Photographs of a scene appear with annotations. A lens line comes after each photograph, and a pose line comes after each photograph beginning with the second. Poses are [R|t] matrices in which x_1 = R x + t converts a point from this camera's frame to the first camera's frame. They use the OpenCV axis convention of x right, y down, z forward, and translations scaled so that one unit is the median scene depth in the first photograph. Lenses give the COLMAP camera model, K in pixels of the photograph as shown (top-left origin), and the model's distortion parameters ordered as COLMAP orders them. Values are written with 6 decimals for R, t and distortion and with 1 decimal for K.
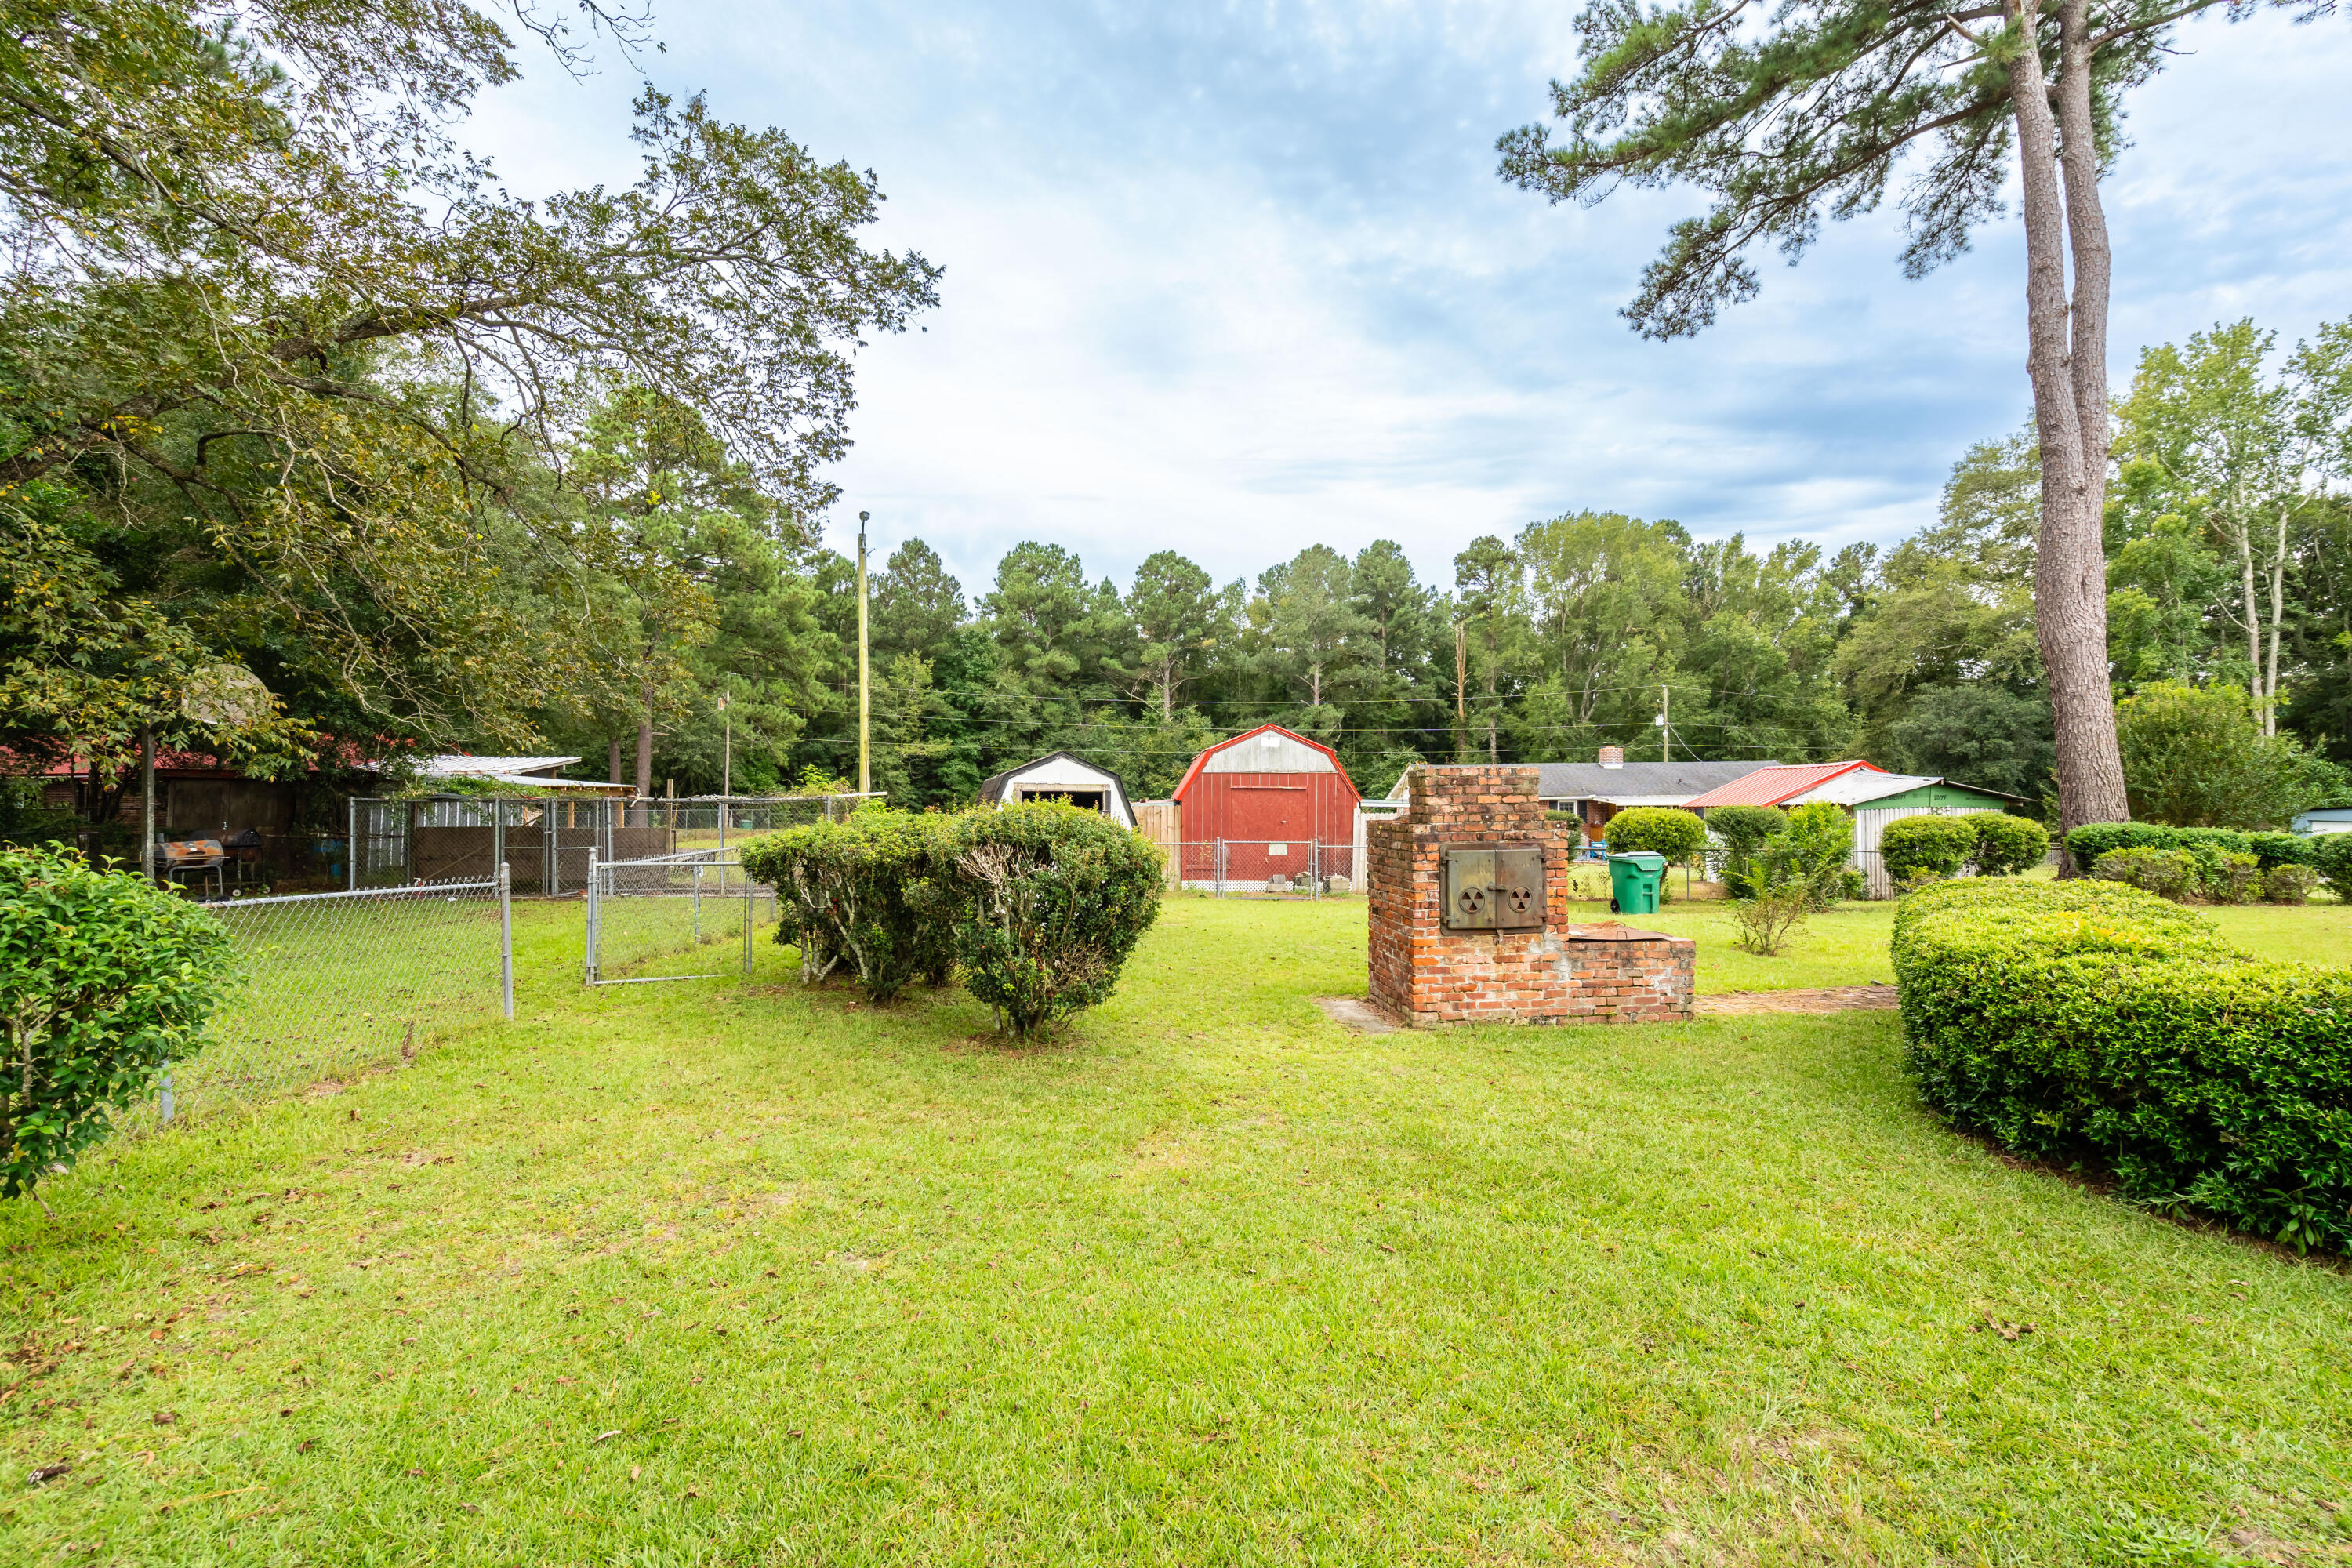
lens RADIAL K [[1070.6, 0, 1160.7], [0, 1070.6, 788.4], [0, 0, 1]] dist [0.001926, 0.000199]
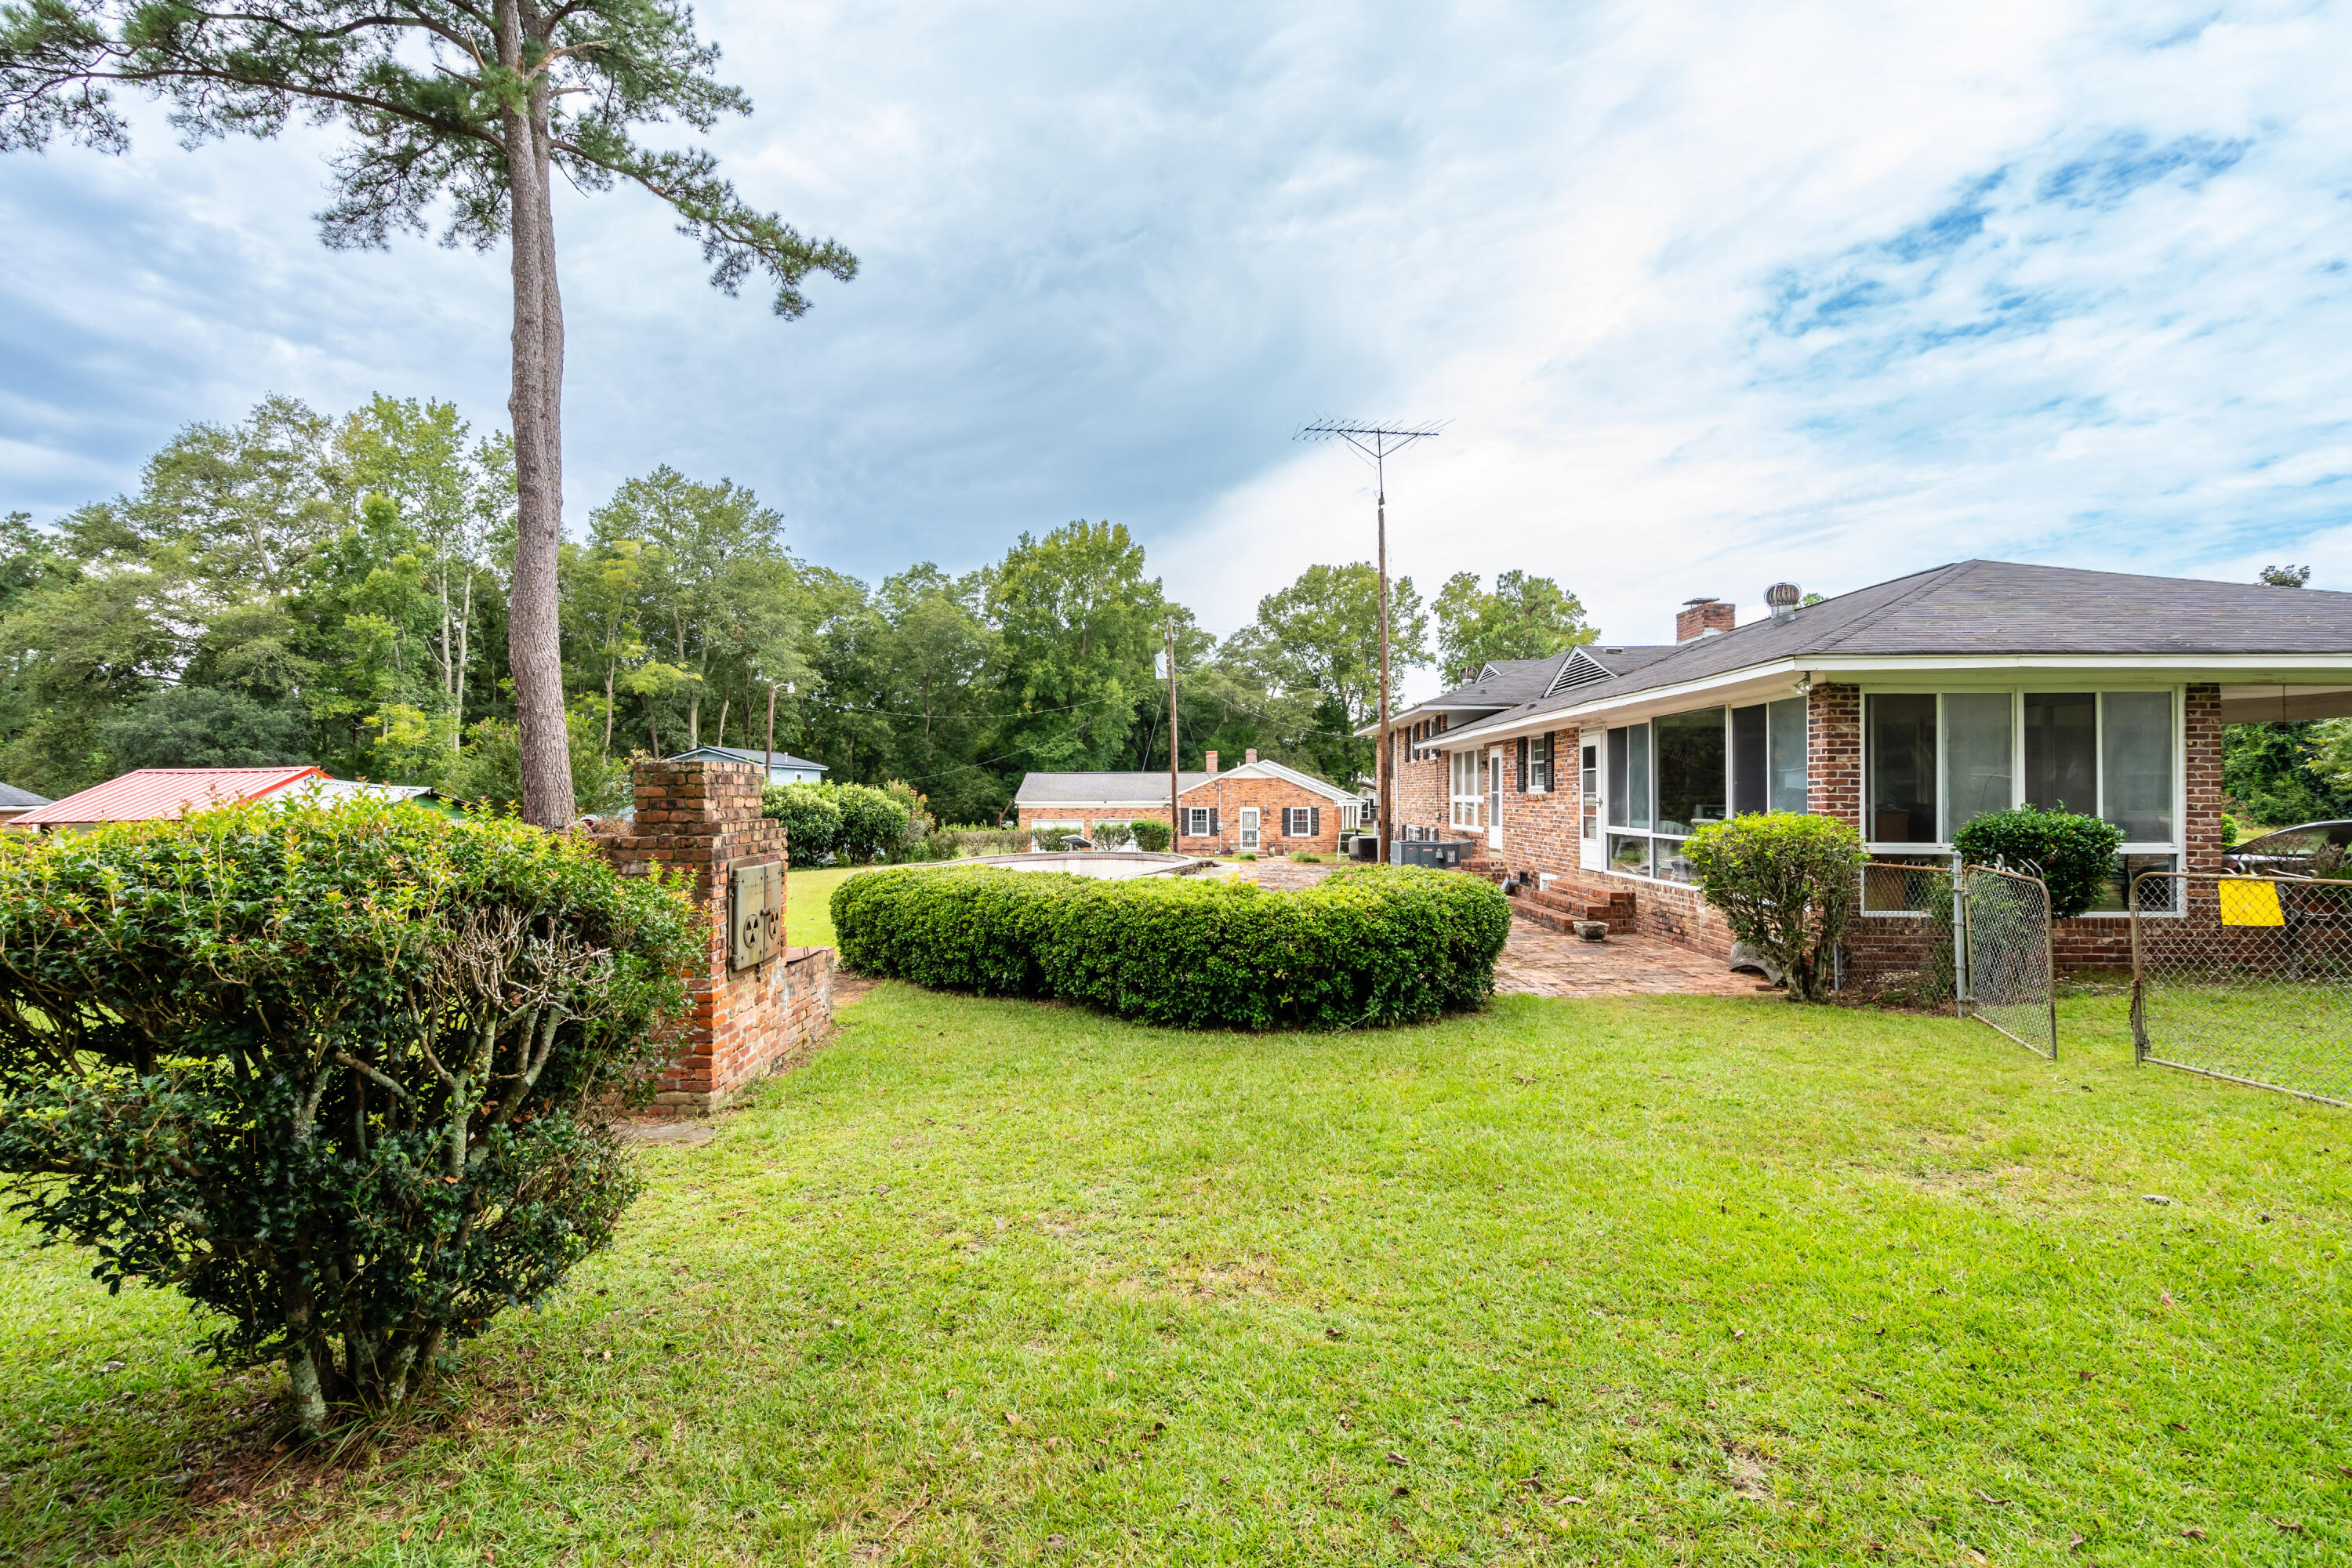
lens RADIAL K [[1070.6, 0, 1161.5], [0, 1070.6, 786.7], [0, 0, 1]] dist [0.001926, 0.000199]
pose [[0.069206, 0.018209, 0.997436, -0.150193], [-0.002975, 0.999833, -0.018046, 0.003896], [-0.997598, -0.001718, 0.069249, 0.204437]]
